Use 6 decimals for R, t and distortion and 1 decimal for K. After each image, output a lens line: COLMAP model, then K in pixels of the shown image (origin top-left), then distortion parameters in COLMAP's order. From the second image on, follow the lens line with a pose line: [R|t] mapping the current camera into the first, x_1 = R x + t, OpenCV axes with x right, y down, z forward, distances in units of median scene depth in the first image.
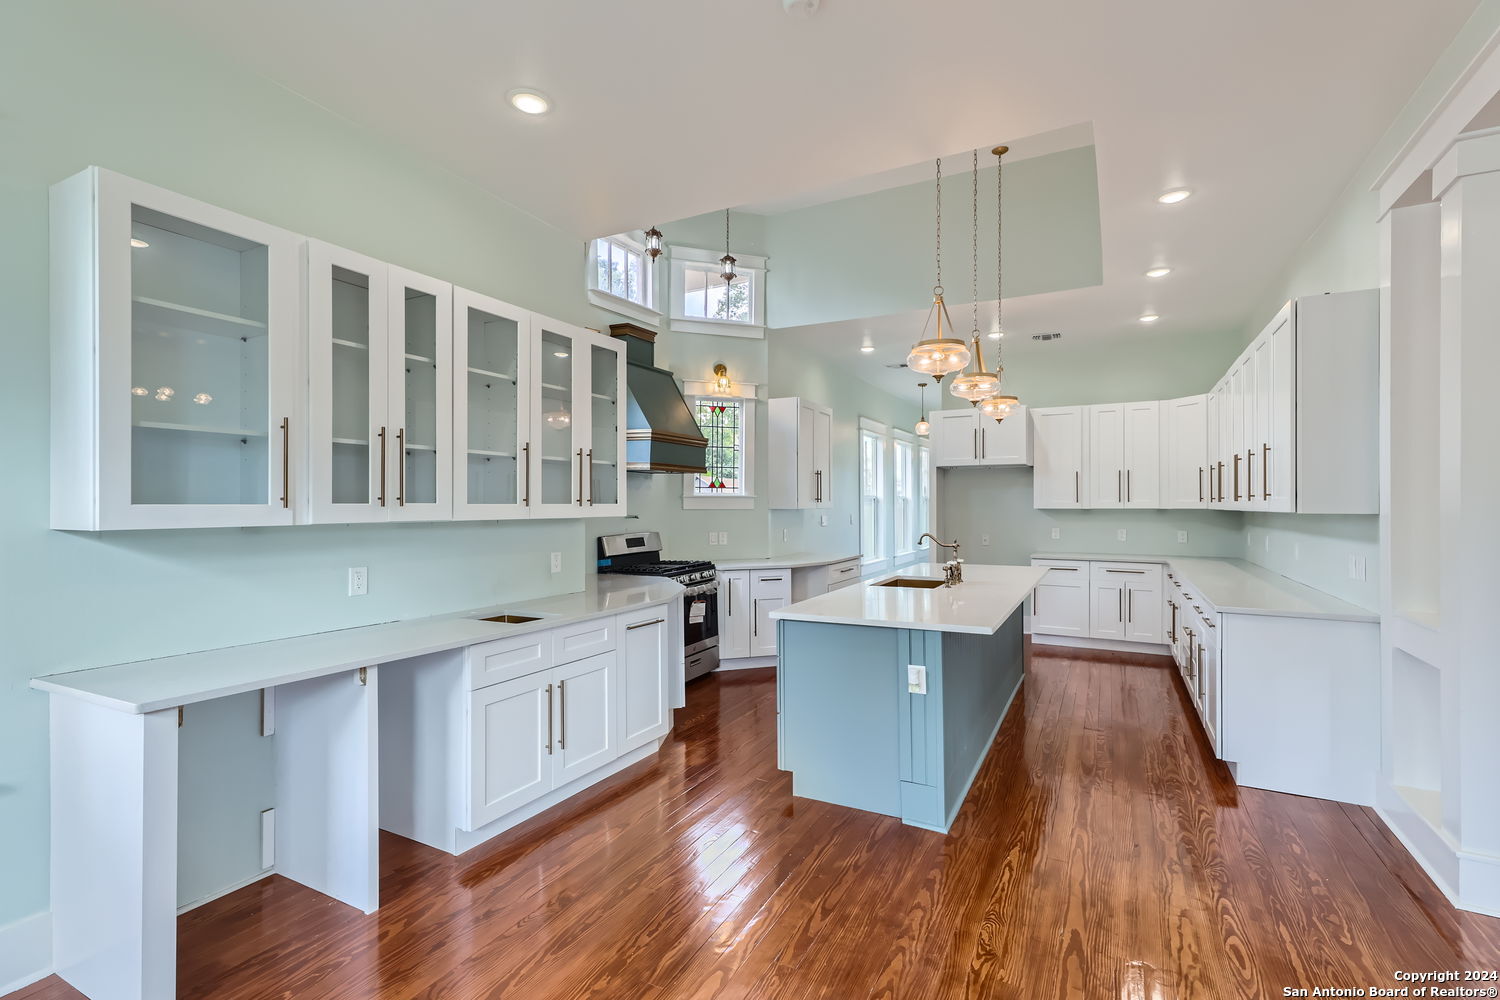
lens RADIAL K [[687.8, 0, 750.6], [0, 687.8, 505.2], [0, 0, 1]] dist [0.003247, 0.000330]
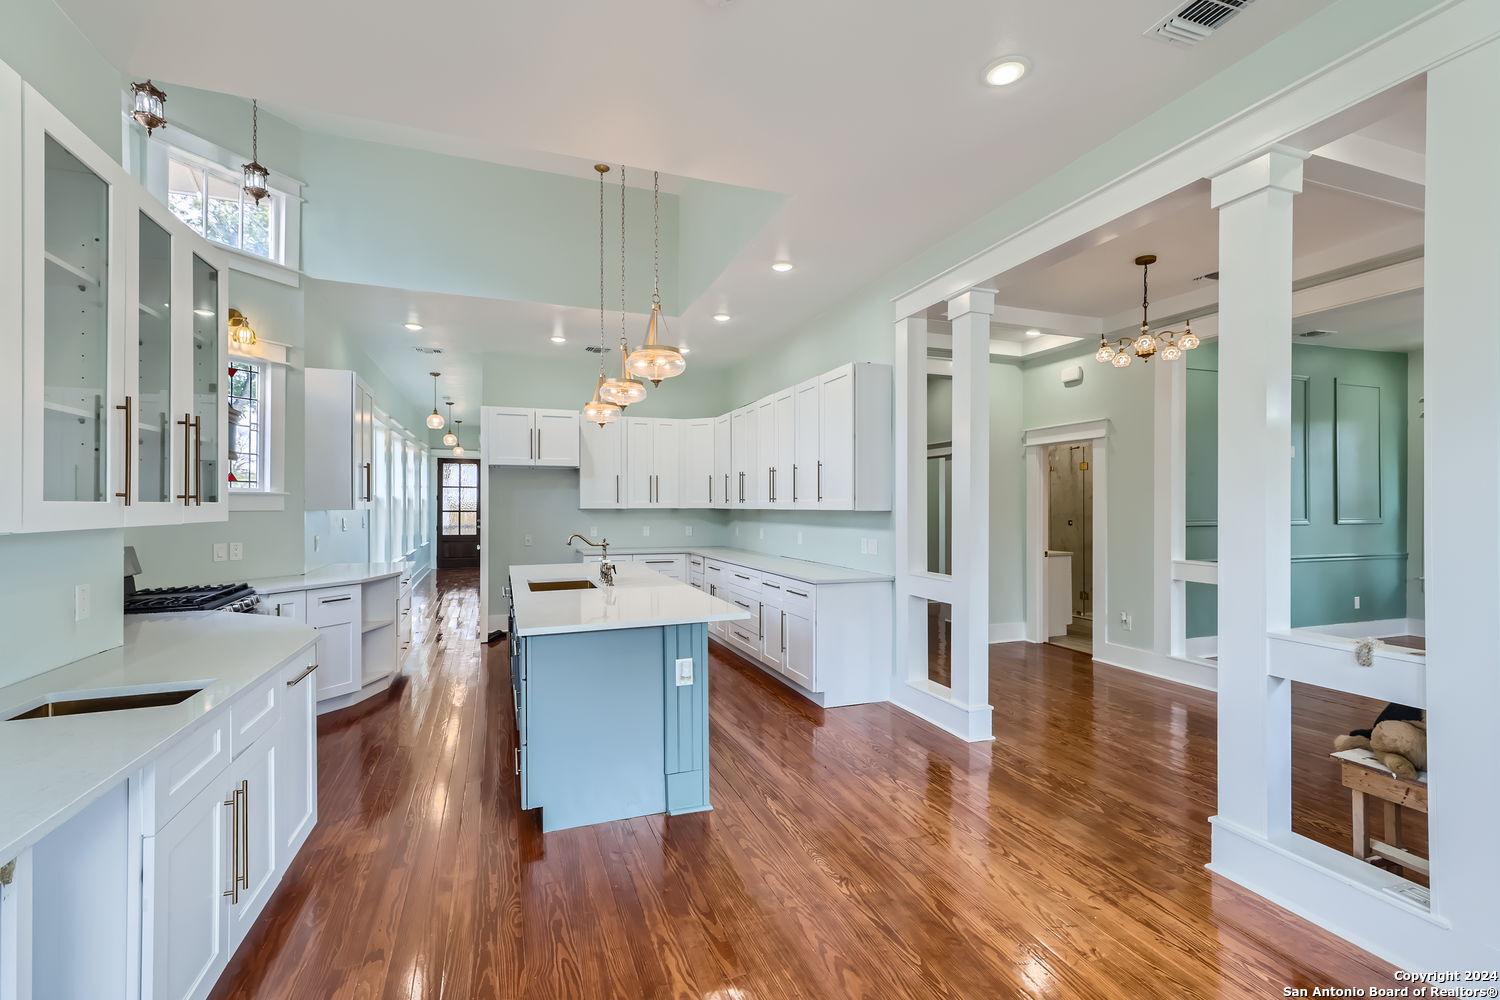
lens RADIAL K [[677.2, 0, 763.0], [0, 677.2, 504.5], [0, 0, 1]] dist [0.008415, -0.000311]
pose [[0.653701, 0.001271, 0.756752, -0.228575], [0.000337, 0.999998, -0.001970, 0.000980], [-0.756753, 0.001543, 0.653699, 0.119599]]
